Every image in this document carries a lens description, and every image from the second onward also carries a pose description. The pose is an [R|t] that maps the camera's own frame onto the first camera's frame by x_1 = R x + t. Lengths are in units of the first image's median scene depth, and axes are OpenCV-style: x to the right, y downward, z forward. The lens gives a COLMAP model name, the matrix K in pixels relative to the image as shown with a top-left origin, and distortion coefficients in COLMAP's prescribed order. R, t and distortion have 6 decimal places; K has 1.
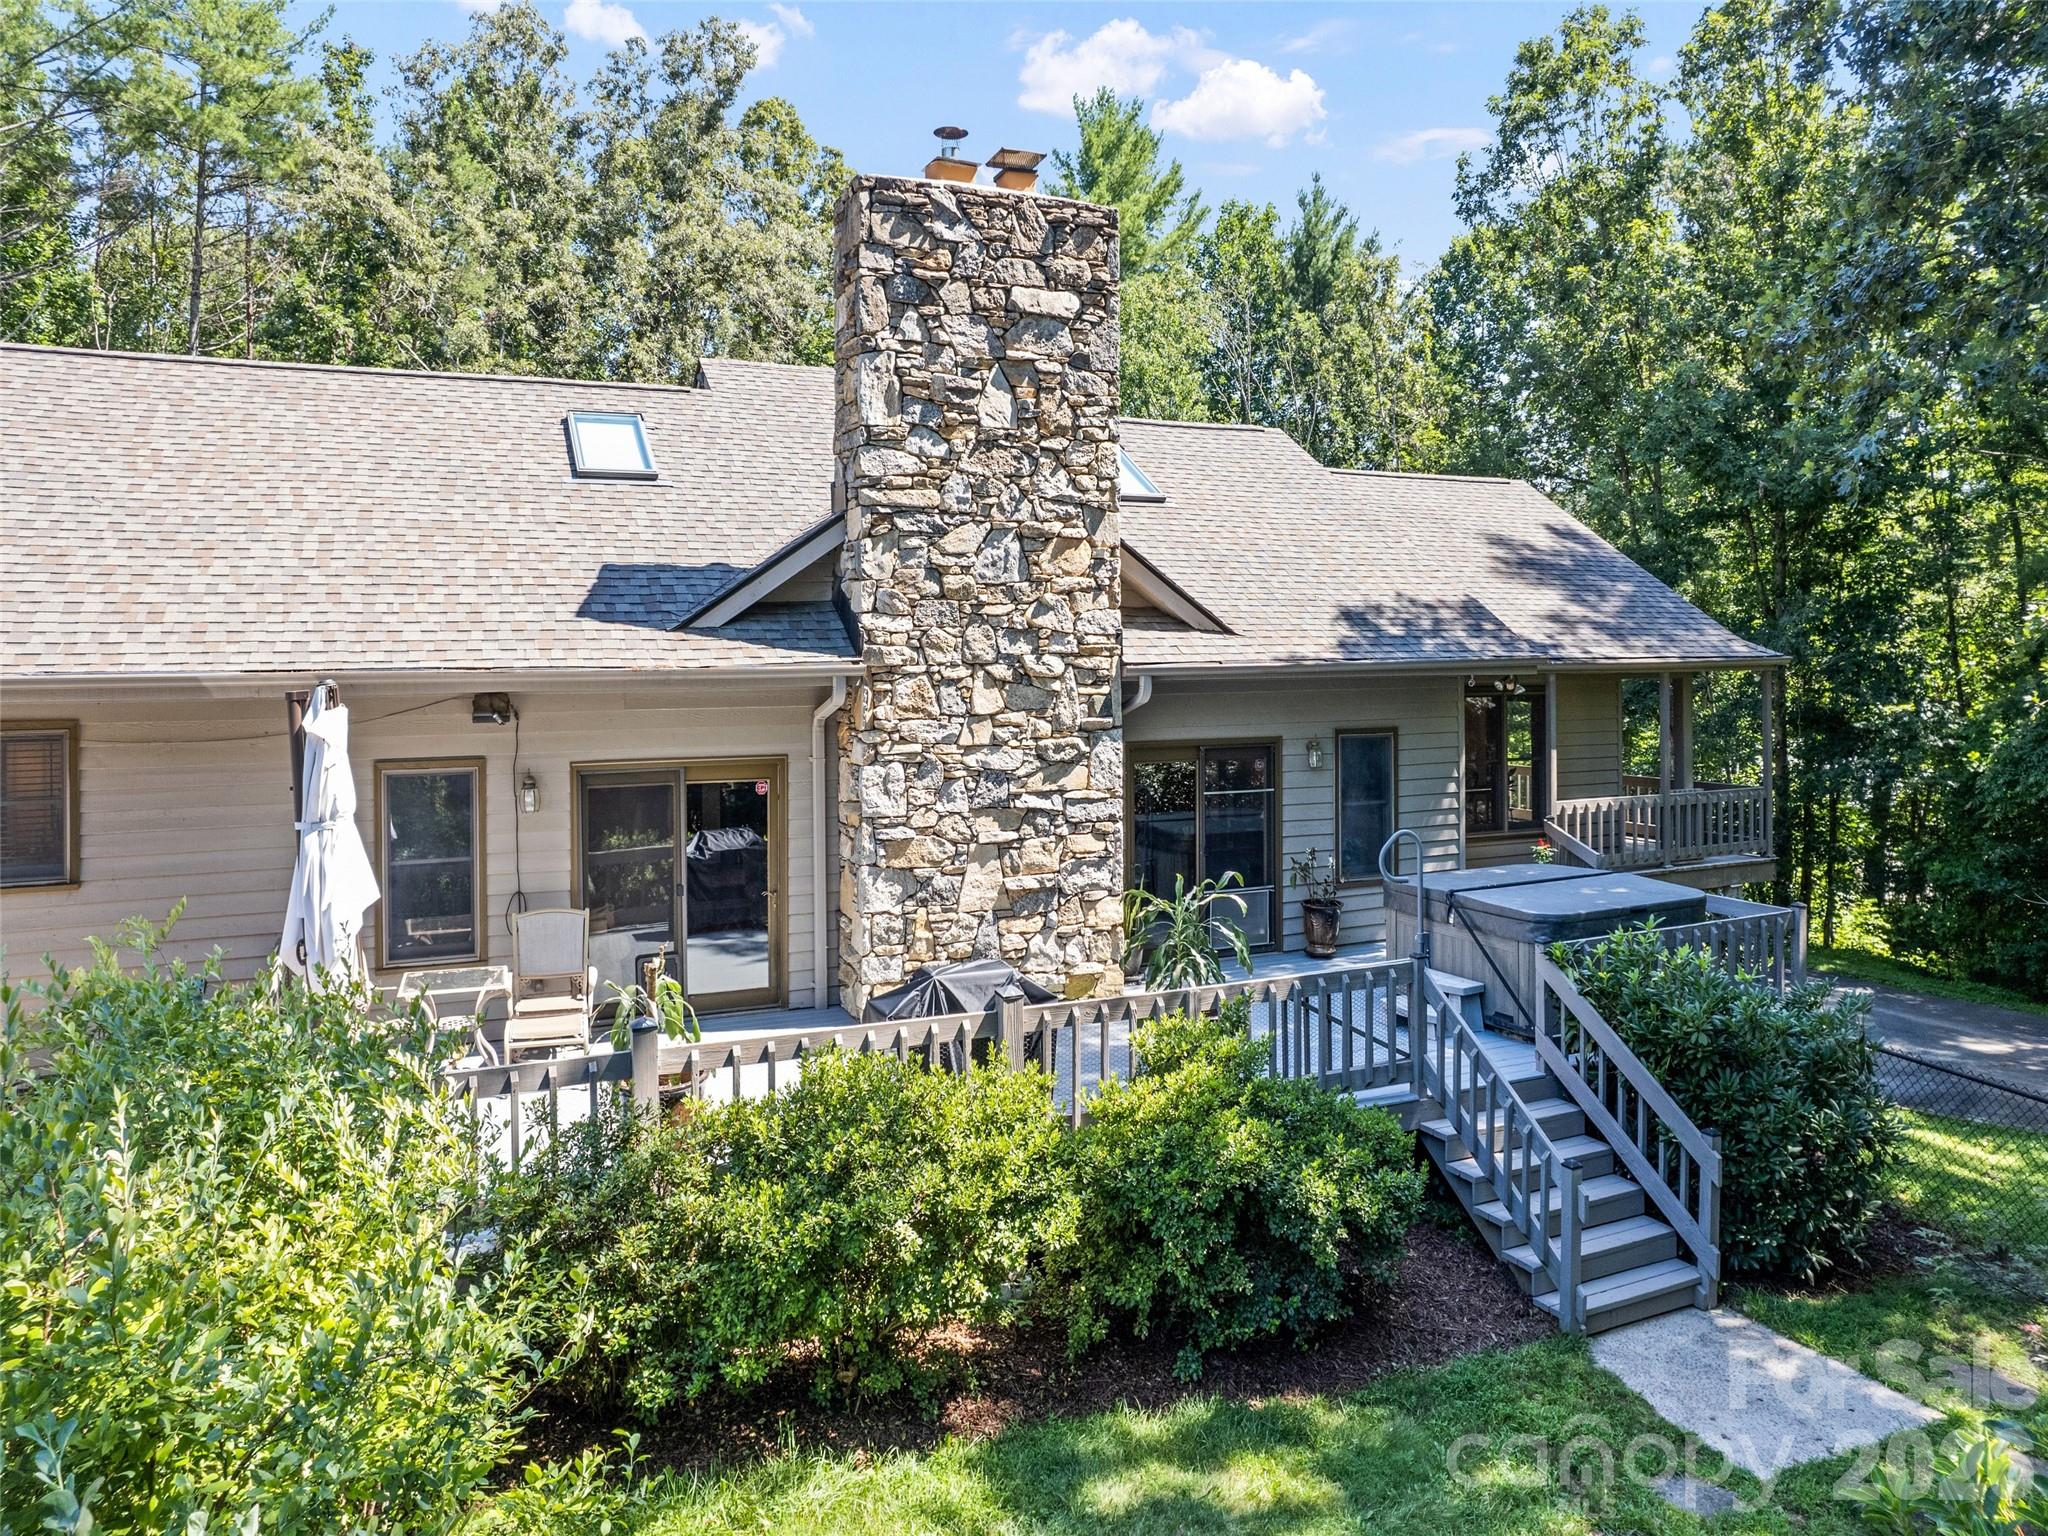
lens RADIAL K [[1284.5, 0, 1025.6], [0, 1284.5, 750.9], [0, 0, 1]] dist [-0.036721, 0.018173]
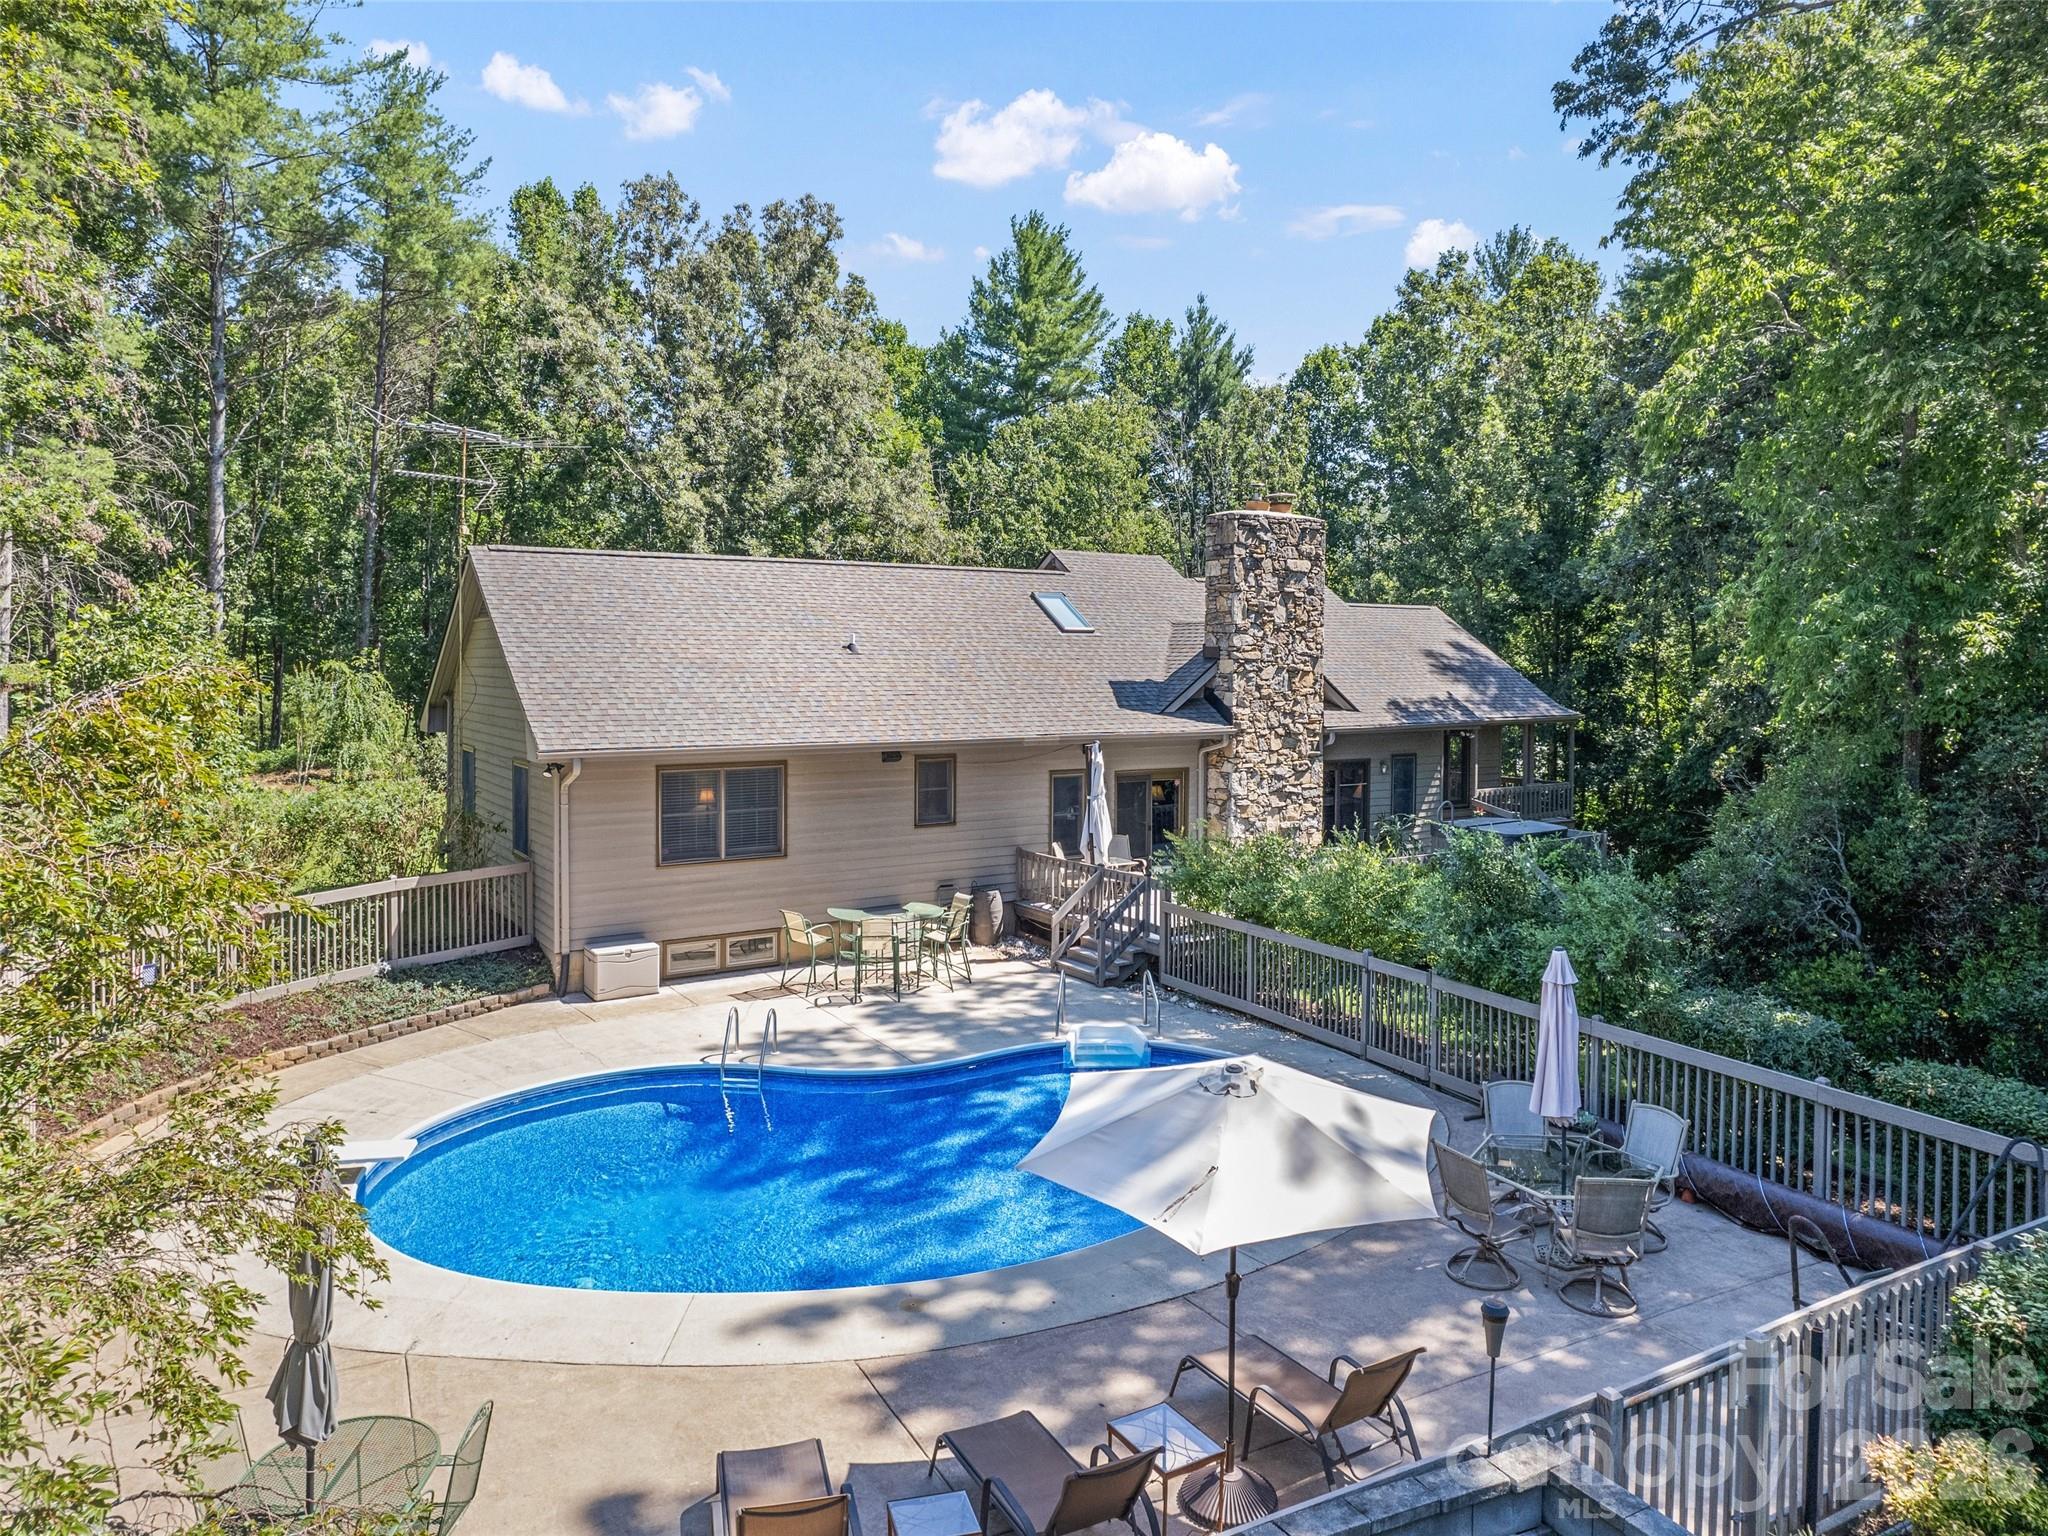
lens RADIAL K [[1284.5, 0, 1022.3], [0, 1284.5, 782.0], [0, 0, 1]] dist [-0.036721, 0.018173]
pose [[0.984347, -0.000106, 0.176239, -0.857899], [-0.004647, 0.999637, 0.026554, -0.030046], [-0.176178, -0.026958, 0.983989, -1.132692]]
